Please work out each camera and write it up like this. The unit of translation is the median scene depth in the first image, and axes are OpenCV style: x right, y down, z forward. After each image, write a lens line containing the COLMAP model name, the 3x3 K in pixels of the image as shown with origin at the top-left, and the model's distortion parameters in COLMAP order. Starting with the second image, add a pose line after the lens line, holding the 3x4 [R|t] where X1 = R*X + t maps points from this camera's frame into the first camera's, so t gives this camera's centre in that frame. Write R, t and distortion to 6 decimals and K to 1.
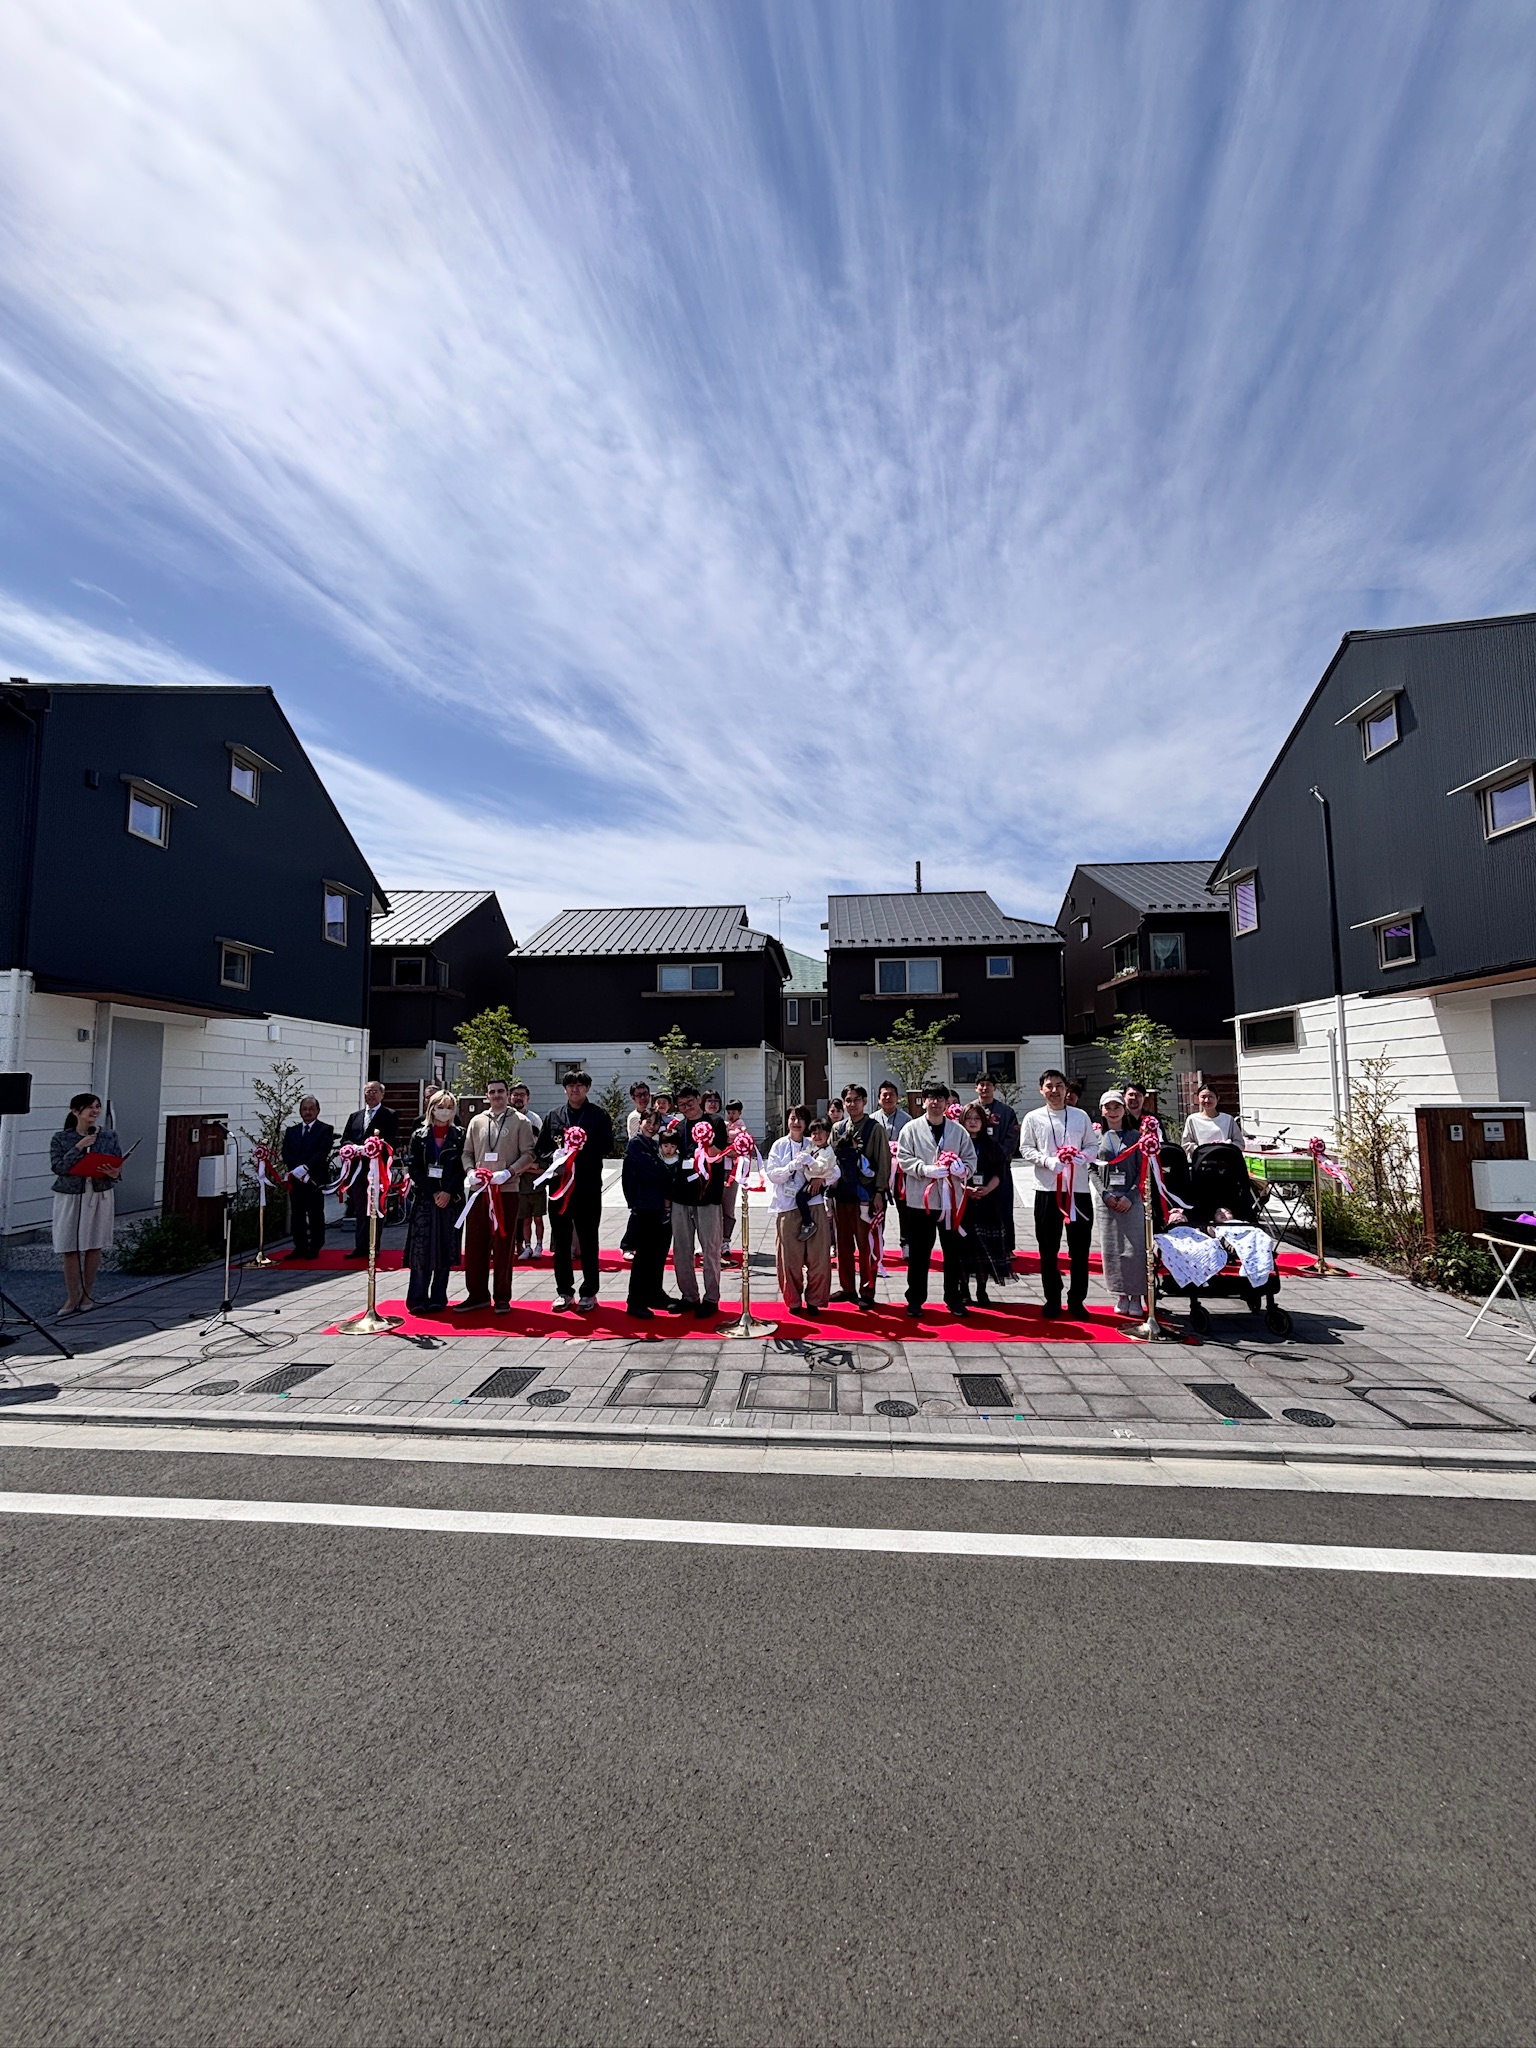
lens RADIAL K [[837.9, 0, 774.3], [0, 837.9, 1081.9], [0, 0, 1]] dist [0.001017, 0.000007]
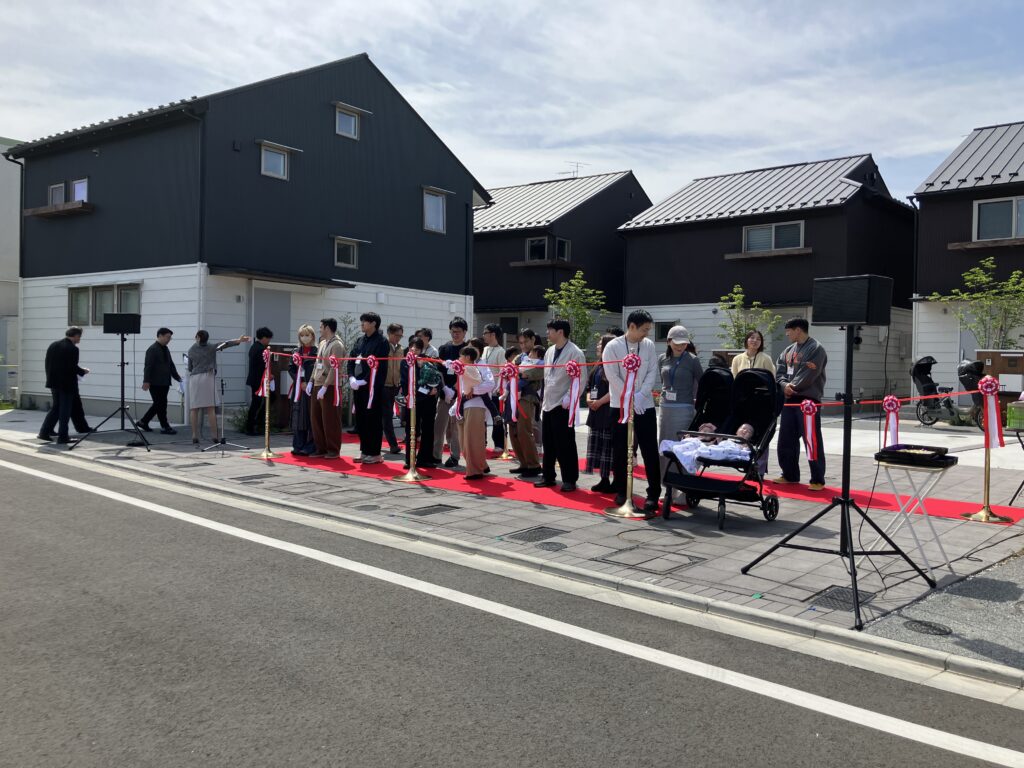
lens RADIAL K [[838.4, 0, 514.5], [0, 838.4, 448.4], [0, 0, 1]] dist [0.071135, -0.130478]
pose [[0.793927, 0.081735, -0.602494, 0.391817], [-0.014214, 0.993147, 0.116001, 0.022319], [0.607847, -0.083532, 0.789648, -0.034854]]
